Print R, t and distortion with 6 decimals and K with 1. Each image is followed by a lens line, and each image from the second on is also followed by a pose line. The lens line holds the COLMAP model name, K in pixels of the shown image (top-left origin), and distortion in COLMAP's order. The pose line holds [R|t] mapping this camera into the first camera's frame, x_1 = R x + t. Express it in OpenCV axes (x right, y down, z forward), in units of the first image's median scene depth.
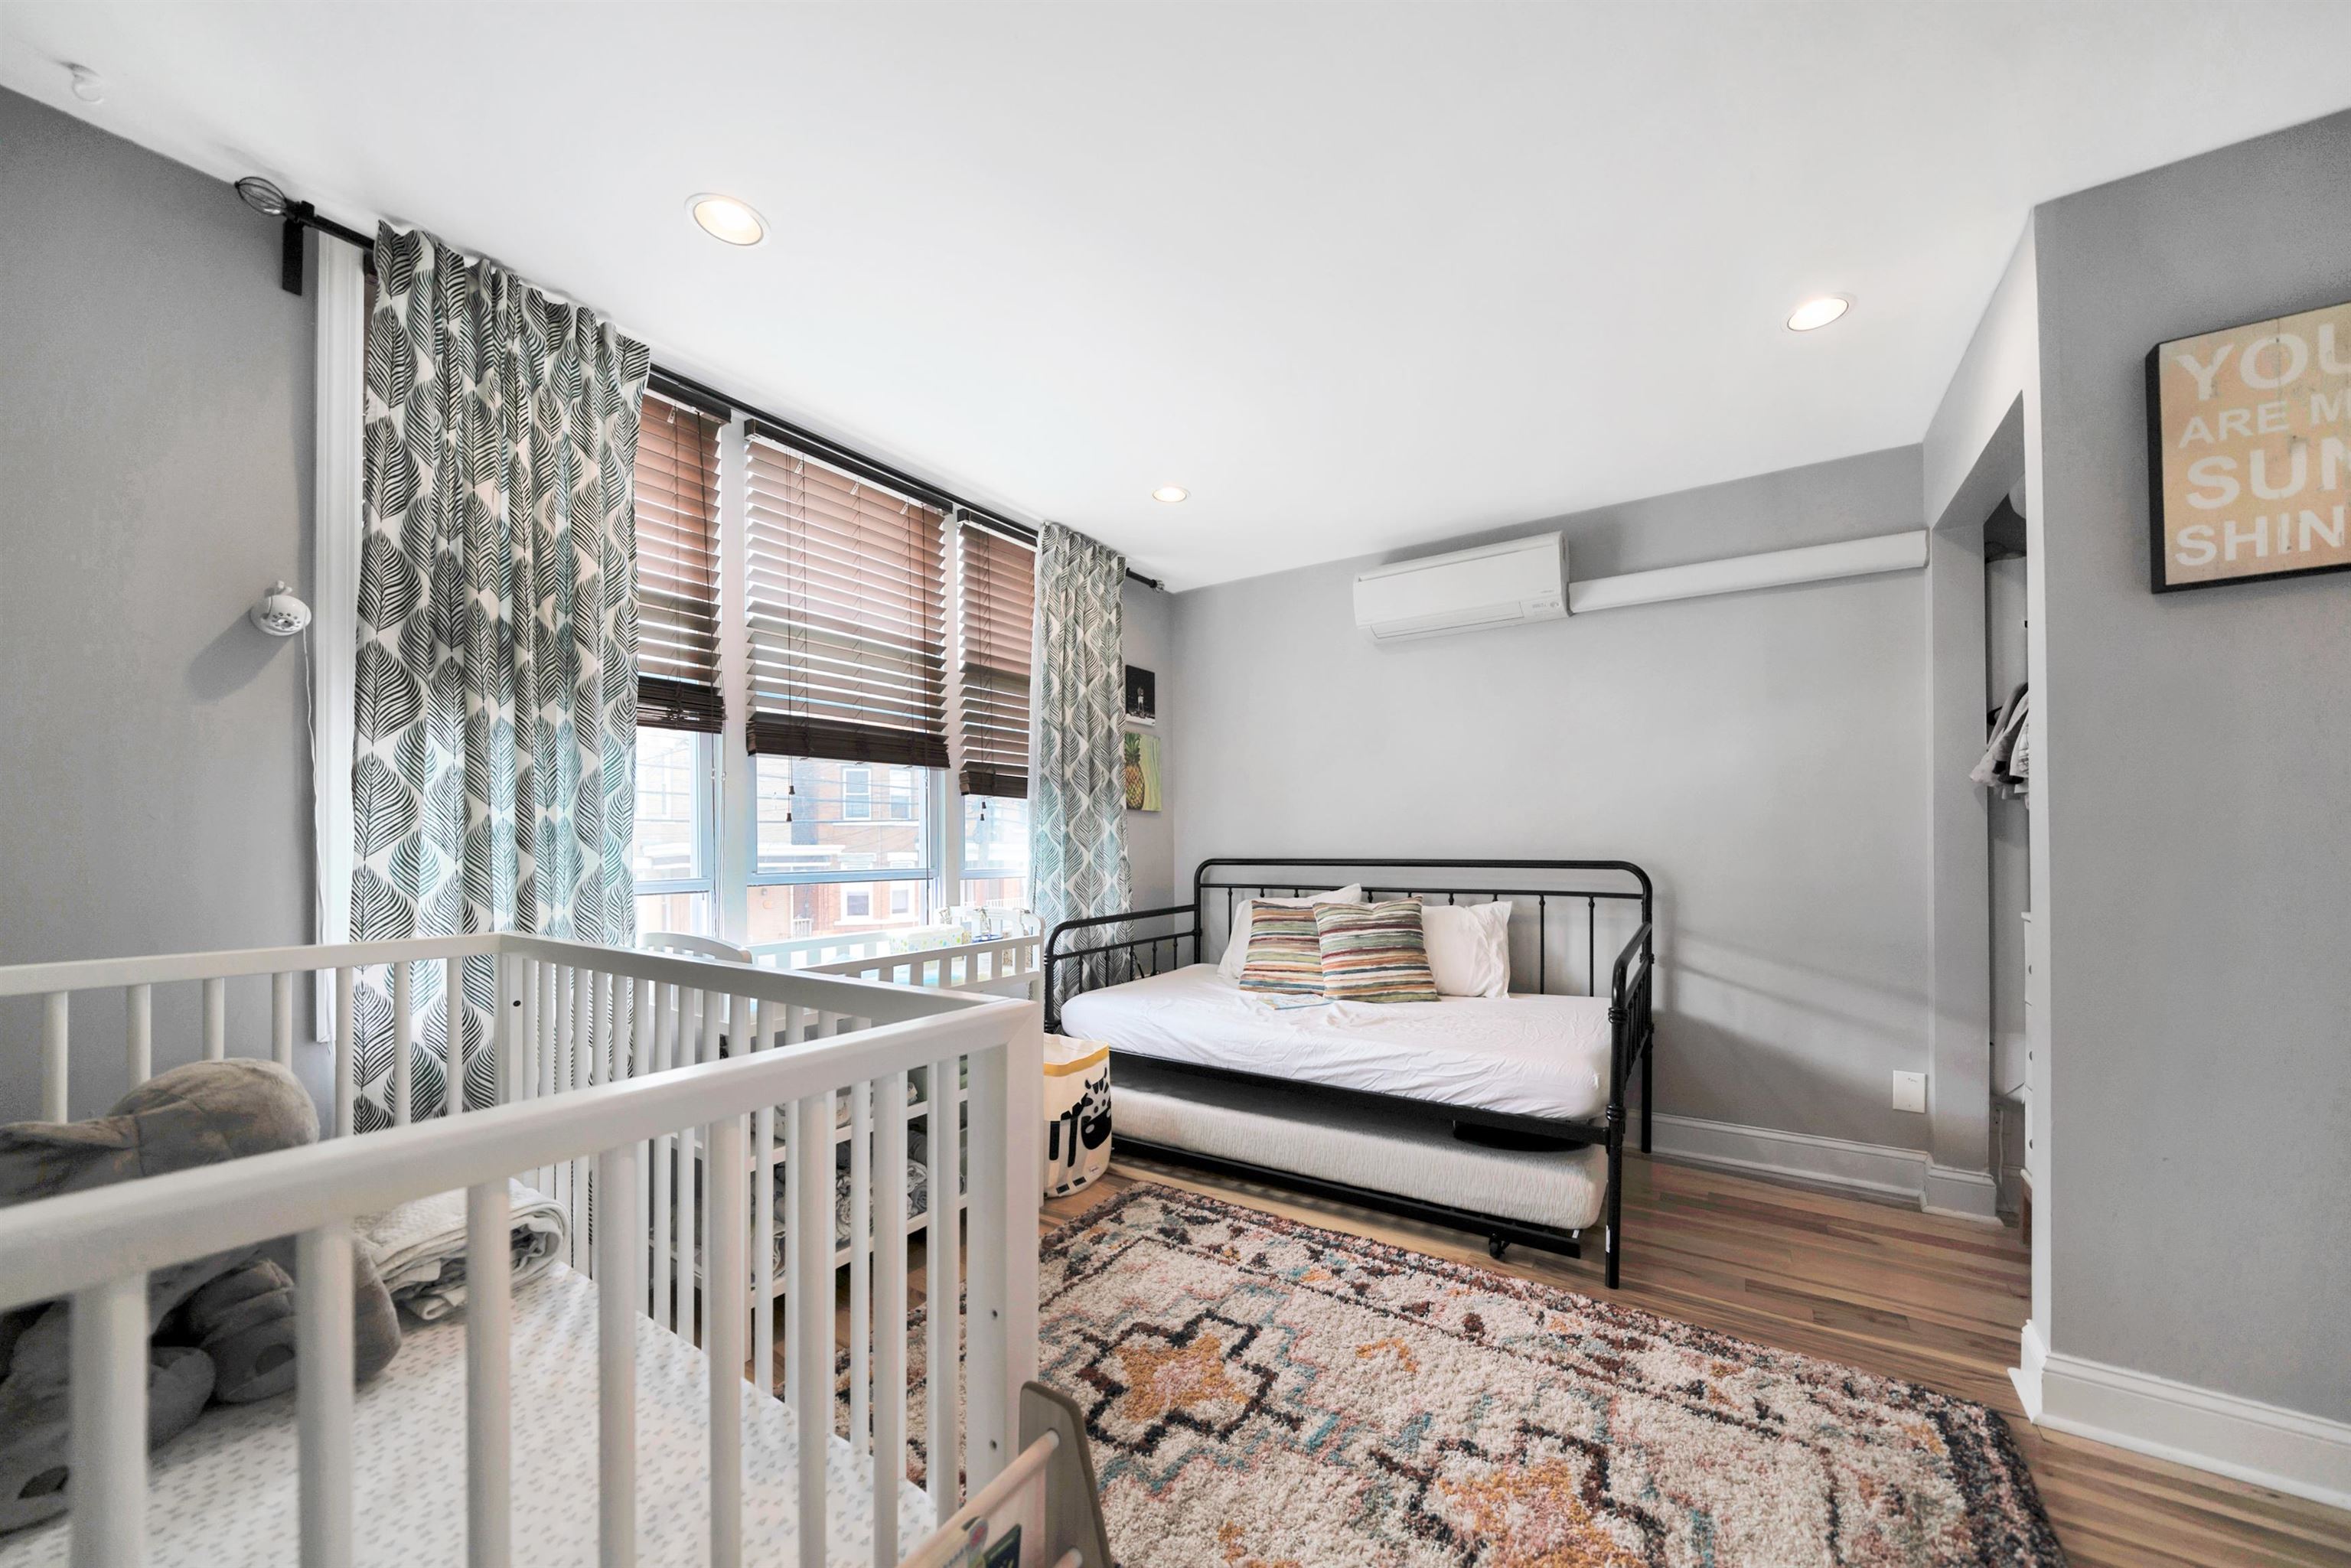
lens RADIAL K [[819.6, 0, 1207.6], [0, 819.6, 840.9], [0, 0, 1]] dist [-0.001558, -0.000212]
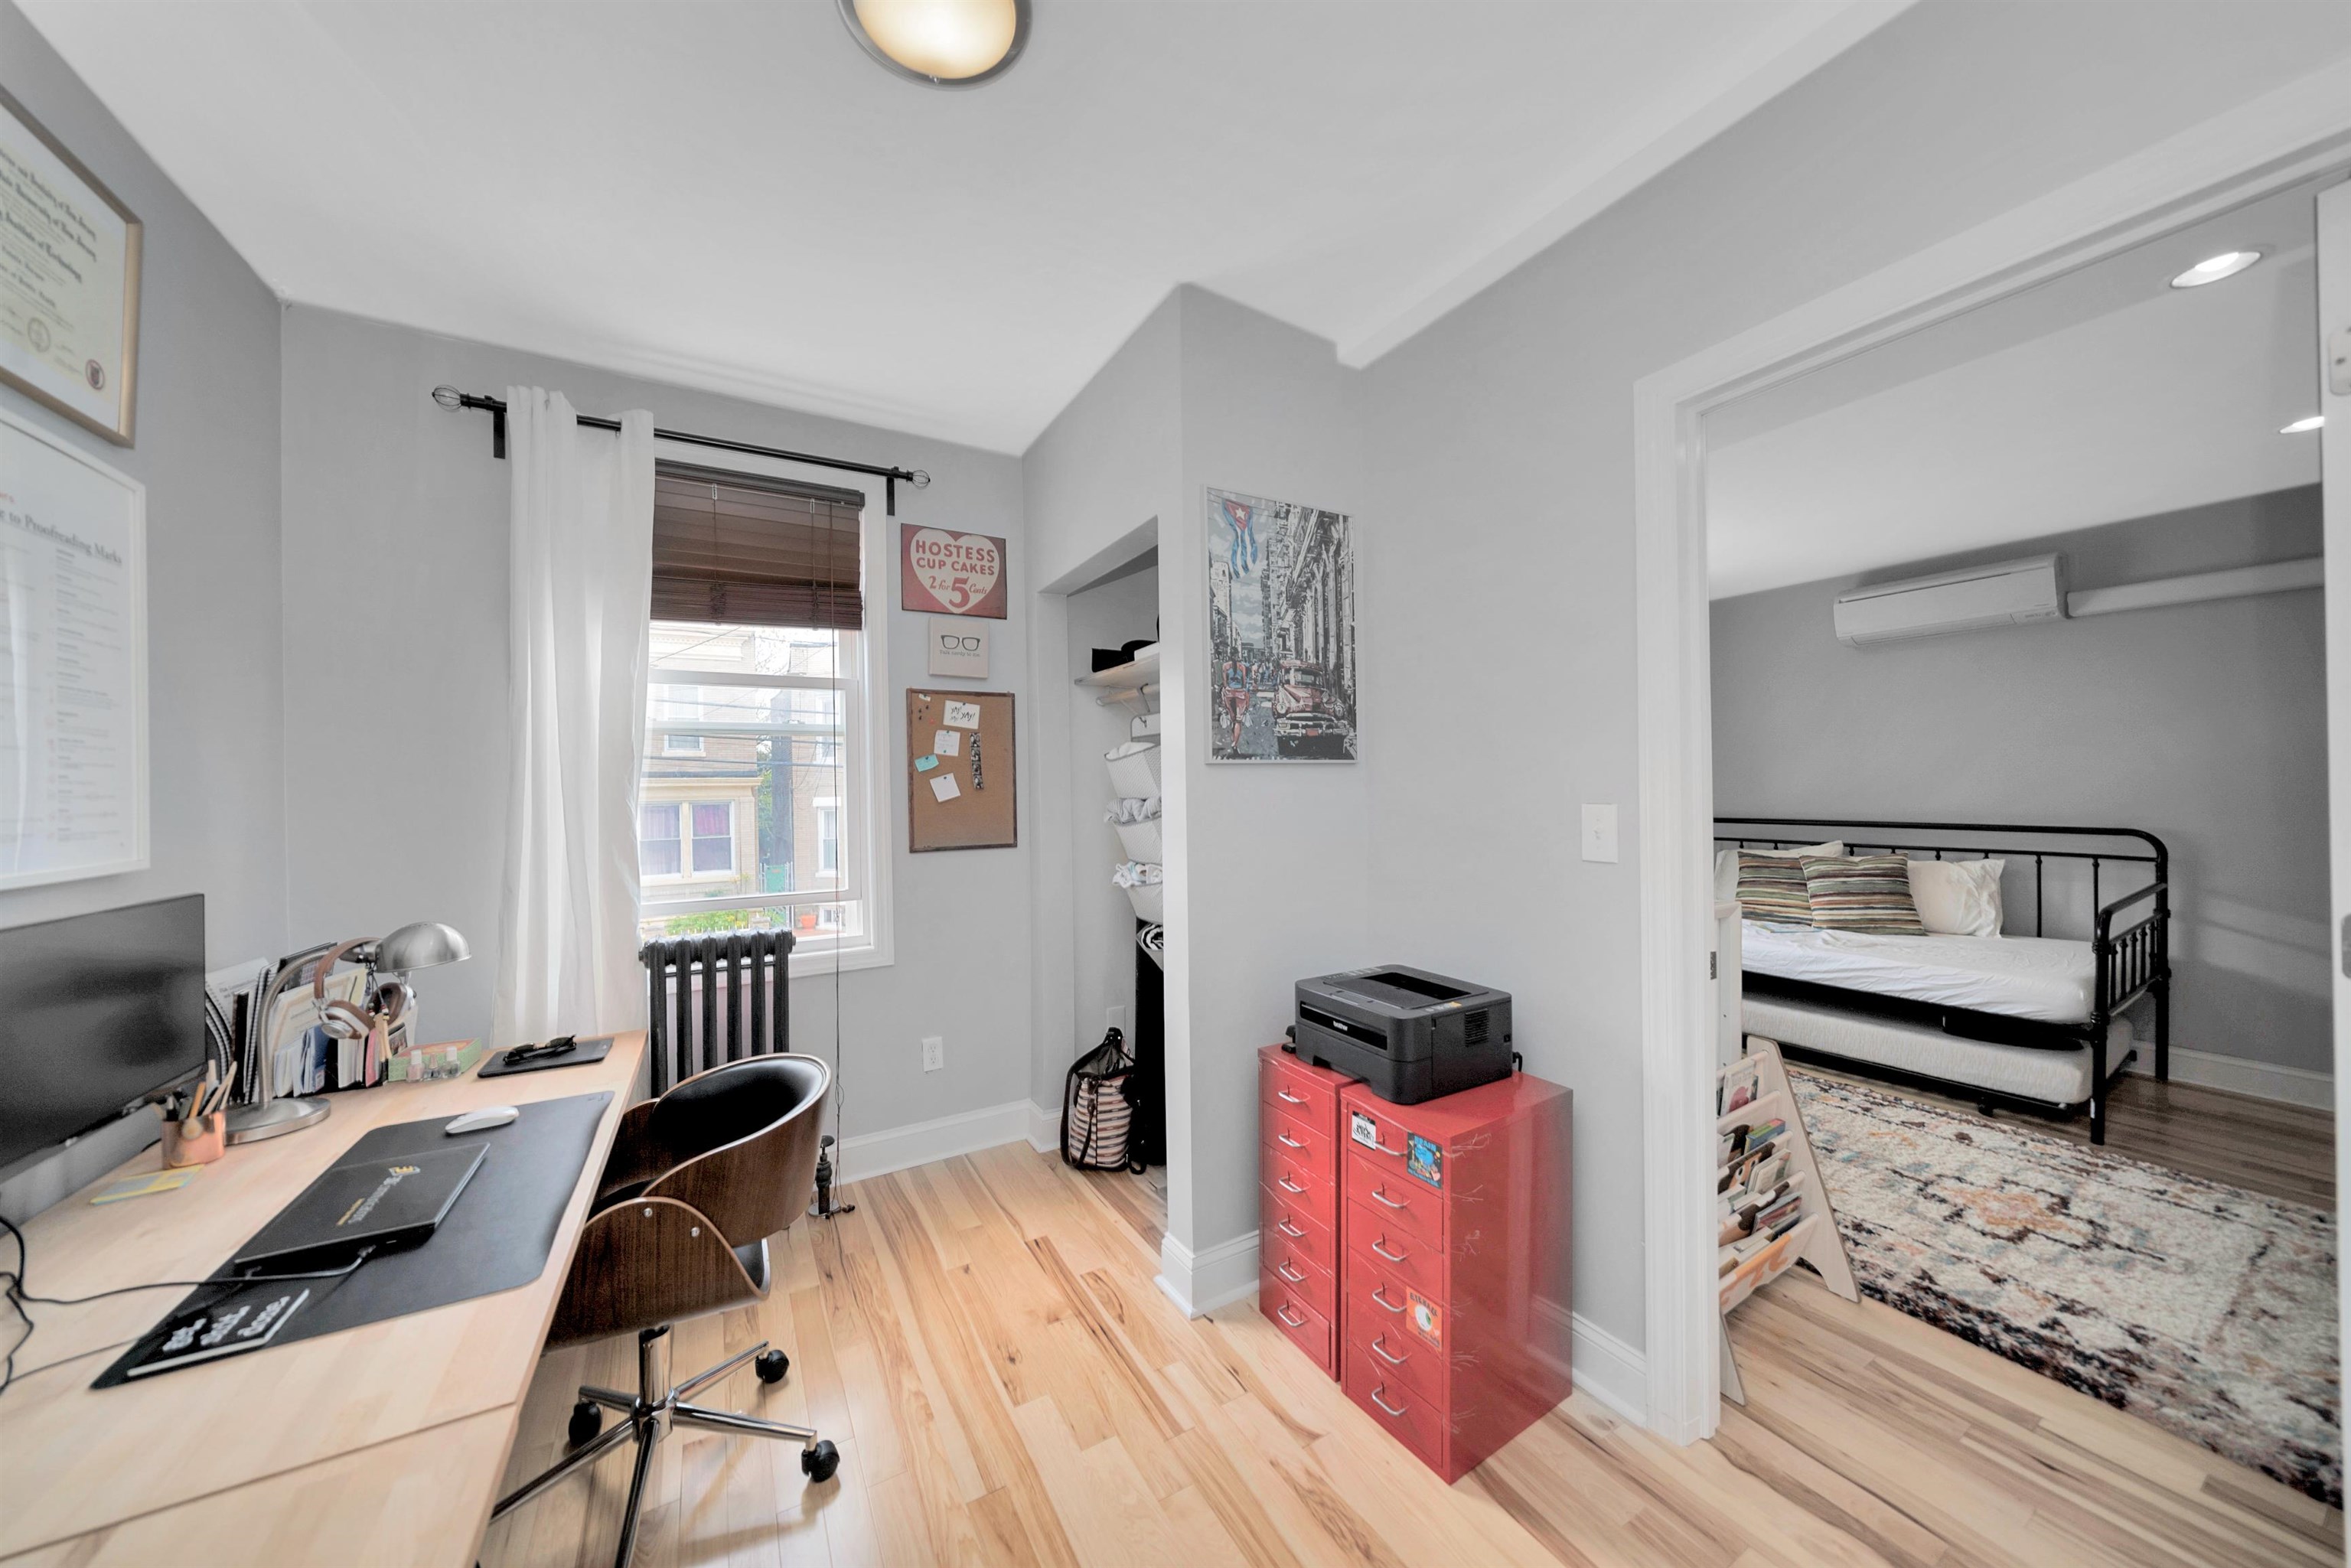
lens RADIAL K [[790.5, 0, 1175.5], [0, 790.5, 784.0], [0, 0, 1]] dist [-0.001547, -0.000046]
pose [[0.891026, -0.009782, -0.453848, -0.223561], [0.015331, 0.999846, 0.008550, -0.078205], [0.453694, -0.014577, 0.891038, -0.697286]]
